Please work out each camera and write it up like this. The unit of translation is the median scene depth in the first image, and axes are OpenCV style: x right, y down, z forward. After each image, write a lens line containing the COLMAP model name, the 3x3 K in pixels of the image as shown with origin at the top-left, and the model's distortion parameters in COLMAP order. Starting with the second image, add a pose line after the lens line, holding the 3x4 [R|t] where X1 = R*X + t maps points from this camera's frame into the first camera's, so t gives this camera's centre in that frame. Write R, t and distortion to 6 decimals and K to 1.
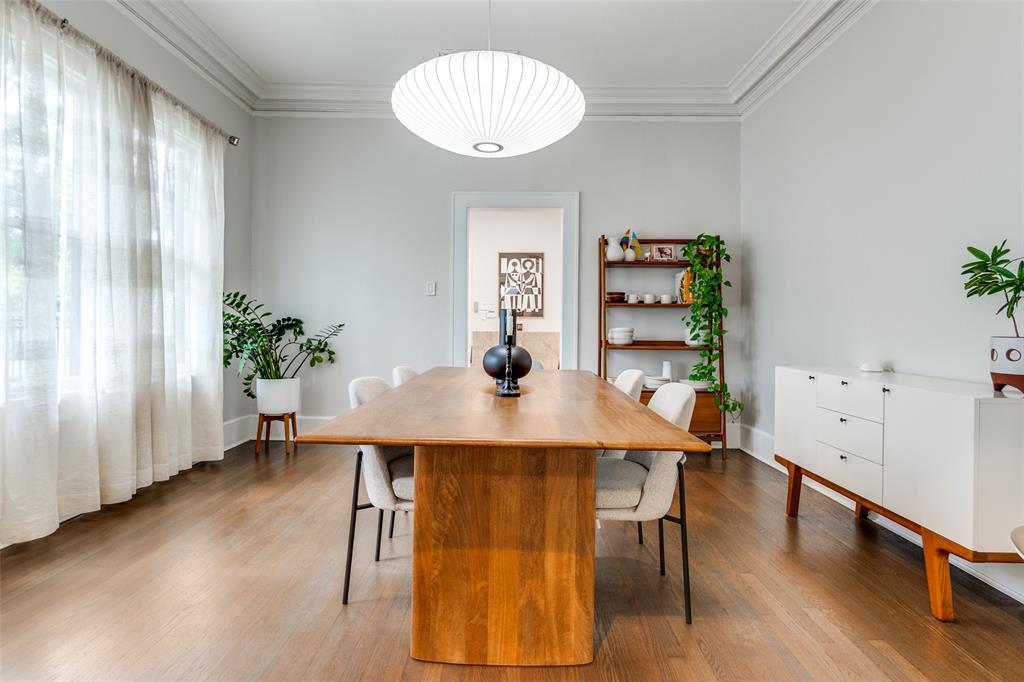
lens RADIAL K [[525.8, 0, 510.1], [0, 525.8, 328.0], [0, 0, 1]] dist [-0.001928, -0.000551]
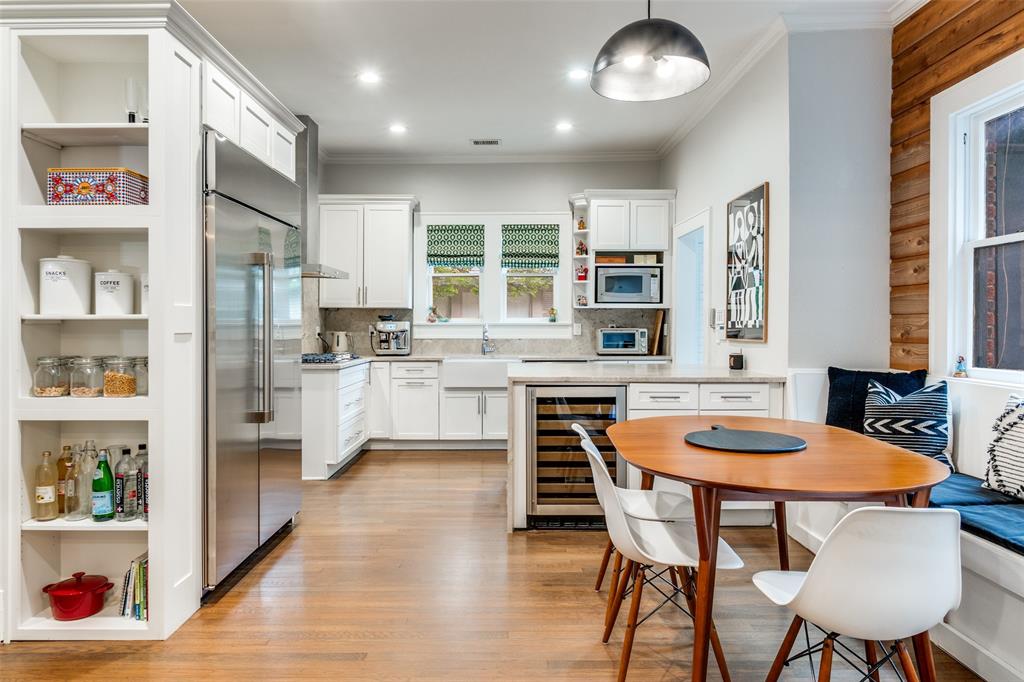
lens RADIAL K [[656.3, 0, 509.4], [0, 656.3, 325.3], [0, 0, 1]] dist [-0.002125, 0.002418]
pose [[0.002348, -0.006218, -0.999978, 0.573660], [-0.002968, 0.999976, -0.006225, -0.028821], [0.999993, 0.002982, 0.002330, 0.800535]]
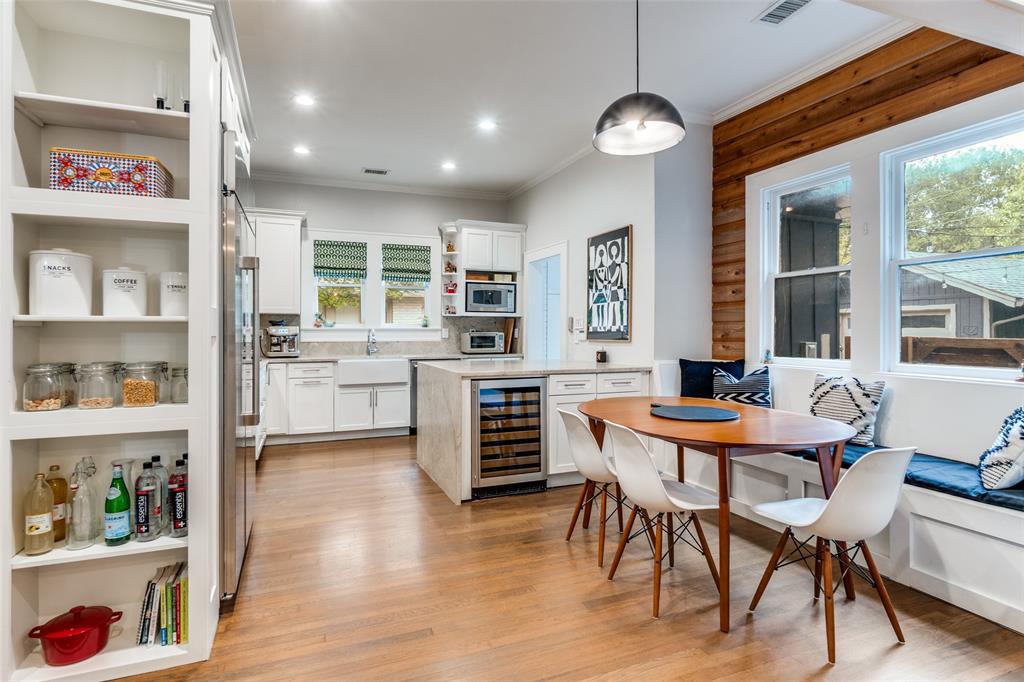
lens RADIAL K [[525.8, 0, 510.1], [0, 525.8, 328.0], [0, 0, 1]] dist [-0.001928, -0.000551]
pose [[0.378106, -0.011039, -0.925696, 0.532038], [-0.000073, 0.999929, -0.011955, -0.027381], [0.925762, 0.004588, 0.378078, 0.672013]]
